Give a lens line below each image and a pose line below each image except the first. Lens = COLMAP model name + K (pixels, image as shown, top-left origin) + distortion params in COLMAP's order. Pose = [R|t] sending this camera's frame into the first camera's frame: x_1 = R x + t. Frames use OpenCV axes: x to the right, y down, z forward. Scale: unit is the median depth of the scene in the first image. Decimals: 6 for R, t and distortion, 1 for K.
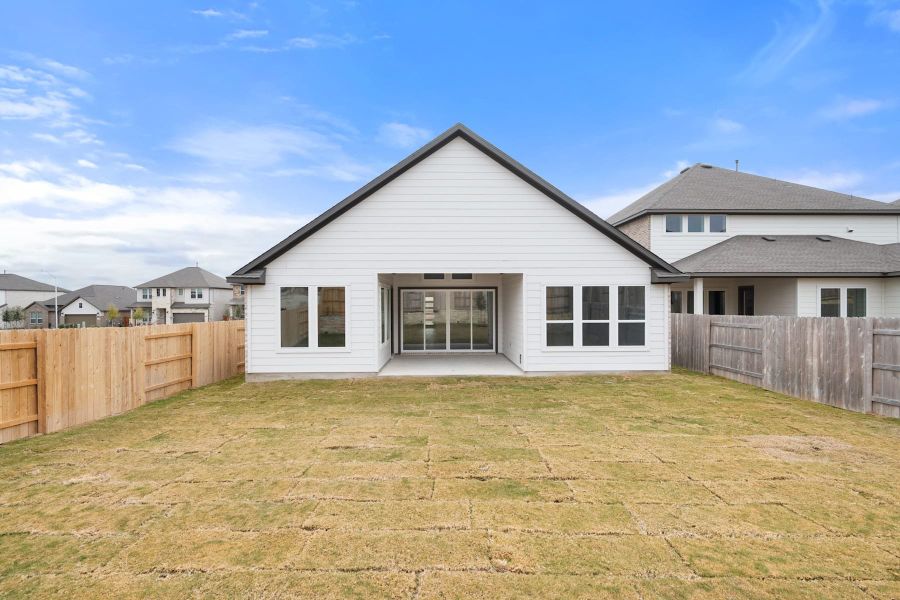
lens RADIAL K [[413.0, 0, 446.3], [0, 413.0, 304.2], [0, 0, 1]] dist [-0.001037, -0.004508]
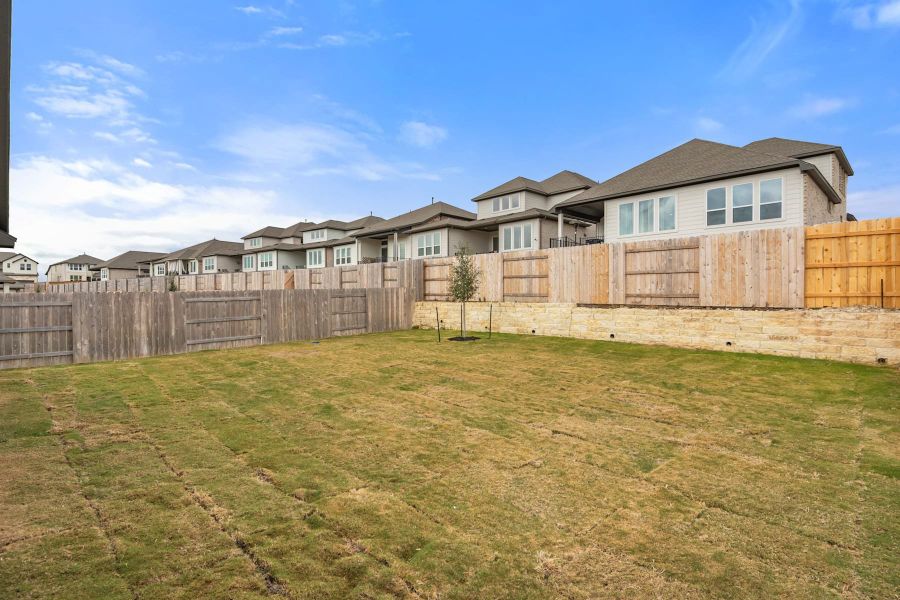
lens RADIAL K [[430.8, 0, 458.4], [0, 430.8, 314.2], [0, 0, 1]] dist [0.000279, -0.002614]
pose [[-0.706721, -0.022851, 0.707123, -0.576899], [0.005819, 0.999257, 0.038107, 0.041998], [-0.707468, 0.031046, -0.706063, 0.952530]]
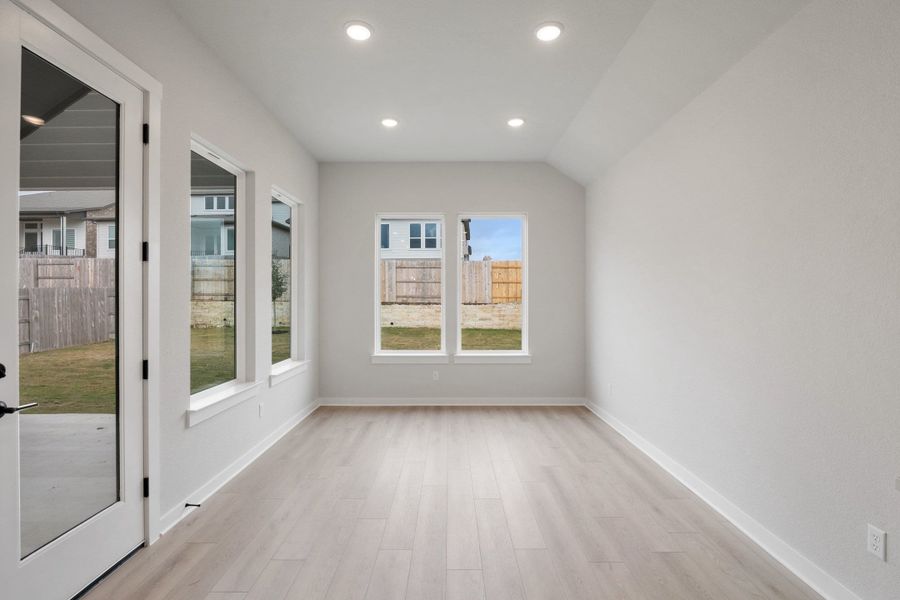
lens RADIAL K [[413.0, 0, 452.0], [0, 413.0, 309.9], [0, 0, 1]] dist [-0.001037, -0.004508]
pose [[-0.999338, 0.000314, 0.036392, -0.365765], [0.001488, 0.999479, 0.032229, 0.039696], [-0.036363, 0.032262, -0.998818, 1.440130]]
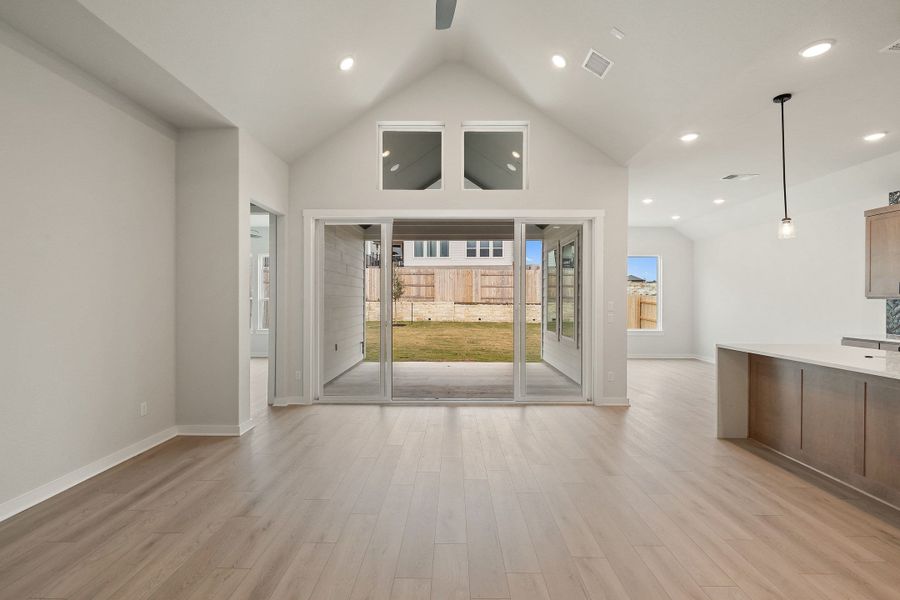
lens RADIAL K [[413.0, 0, 447.9], [0, 413.0, 300.2], [0, 0, 1]] dist [-0.001037, -0.004508]
pose [[-0.999130, -0.002513, 0.041623, -0.017905], [-0.002219, 0.999972, 0.007096, 0.036163], [-0.041640, 0.006998, -0.999108, 1.874236]]
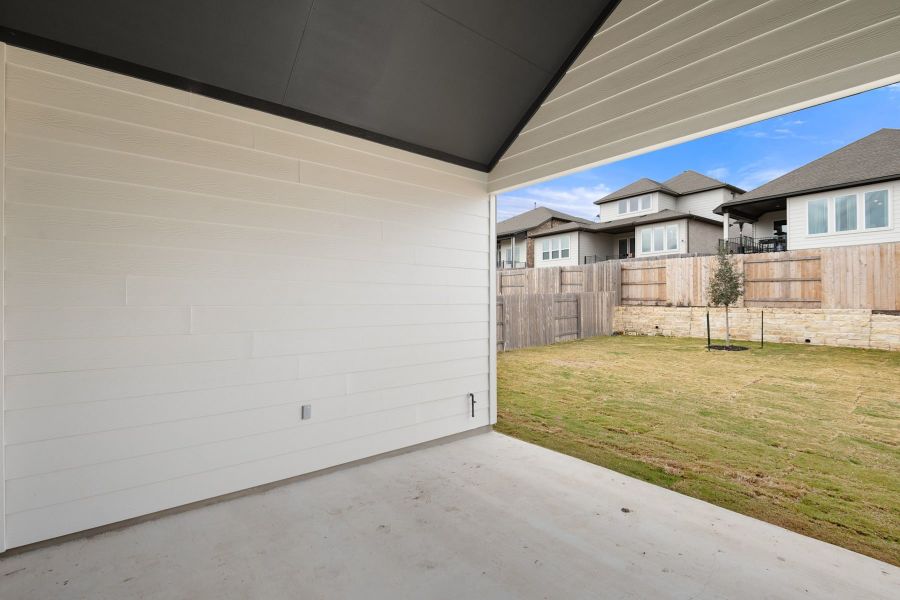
lens RADIAL K [[413.0, 0, 454.3], [0, 413.0, 302.3], [0, 0, 1]] dist [-0.001037, -0.004508]
pose [[-0.610696, 0.000132, 0.791865, -0.137336], [0.006446, 0.999968, 0.004804, 0.029679], [-0.791839, 0.008038, -0.610677, 1.303348]]
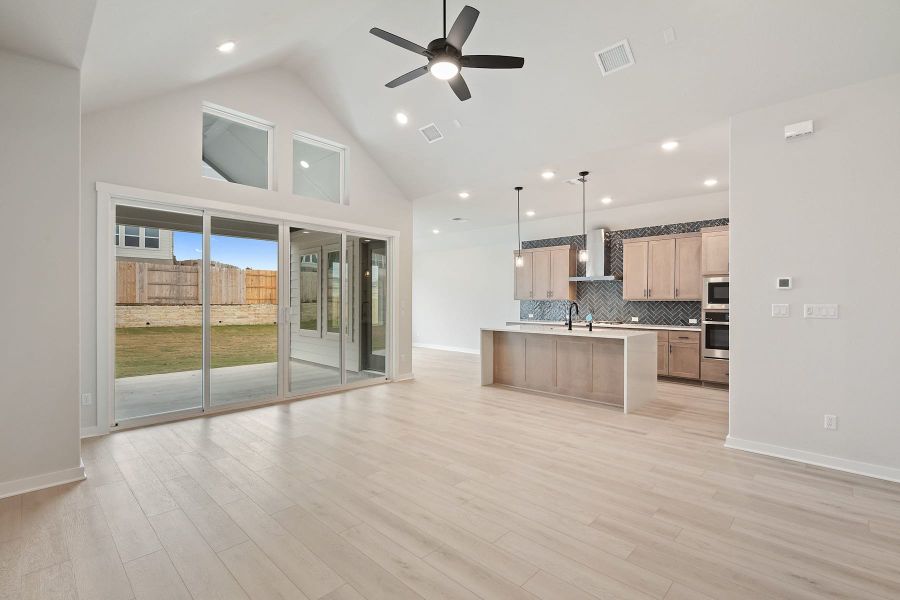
lens RADIAL K [[413.0, 0, 453.0], [0, 413.0, 299.5], [0, 0, 1]] dist [-0.001037, -0.004508]
pose [[-0.706014, -0.005809, -0.708174, 0.210248], [-0.008037, 0.999968, -0.000189, 0.037197], [0.708153, 0.005558, -0.706037, 1.886180]]
